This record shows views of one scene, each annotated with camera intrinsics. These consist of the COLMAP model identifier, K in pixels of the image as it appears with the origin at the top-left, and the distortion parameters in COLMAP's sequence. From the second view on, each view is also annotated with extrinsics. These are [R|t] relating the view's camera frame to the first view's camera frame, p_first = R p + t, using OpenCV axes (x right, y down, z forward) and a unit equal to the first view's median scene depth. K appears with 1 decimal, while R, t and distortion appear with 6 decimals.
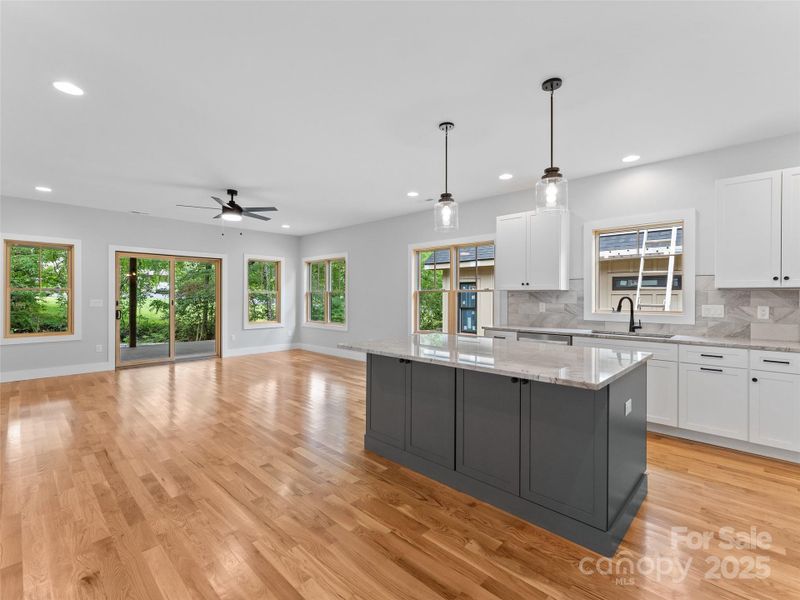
lens RADIAL K [[372.3, 0, 400.0], [0, 372.3, 300.0], [0, 0, 1]] dist [-0.000249, -0.000223]
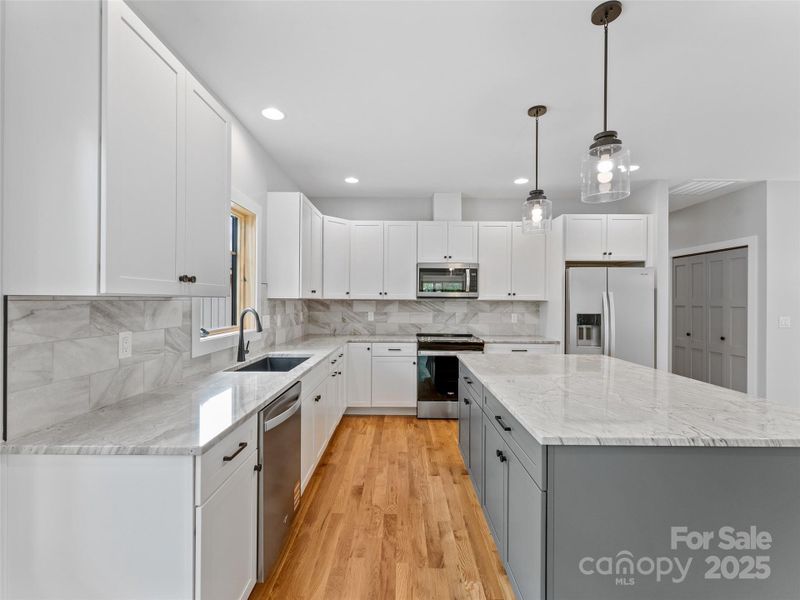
lens RADIAL K [[360.1, 0, 400.0], [0, 360.1, 300.0], [0, 0, 1]] dist [0.001274, 0.000003]
pose [[-0.689899, -0.004735, 0.723890, -0.050149], [0.000752, 0.999973, 0.007257, -0.032163], [-0.723905, 0.005551, -0.689878, 1.376874]]
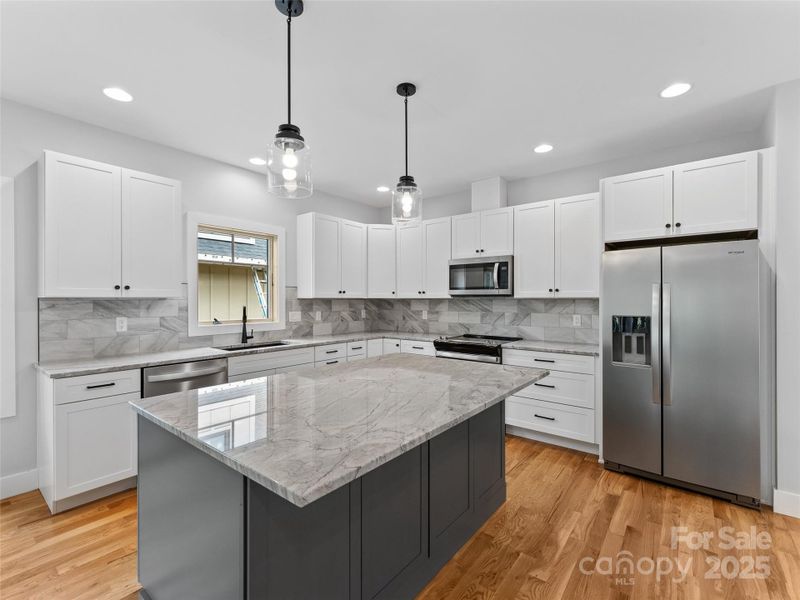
lens RADIAL K [[366.4, 0, 399.9], [0, 366.4, 304.5], [0, 0, 1]] dist [0.000581, -0.000080]
pose [[-0.097428, -0.014751, 0.995133, -0.372131], [0.011301, 0.999809, 0.015926, -0.024644], [-0.995178, 0.012798, -0.097243, 0.776205]]
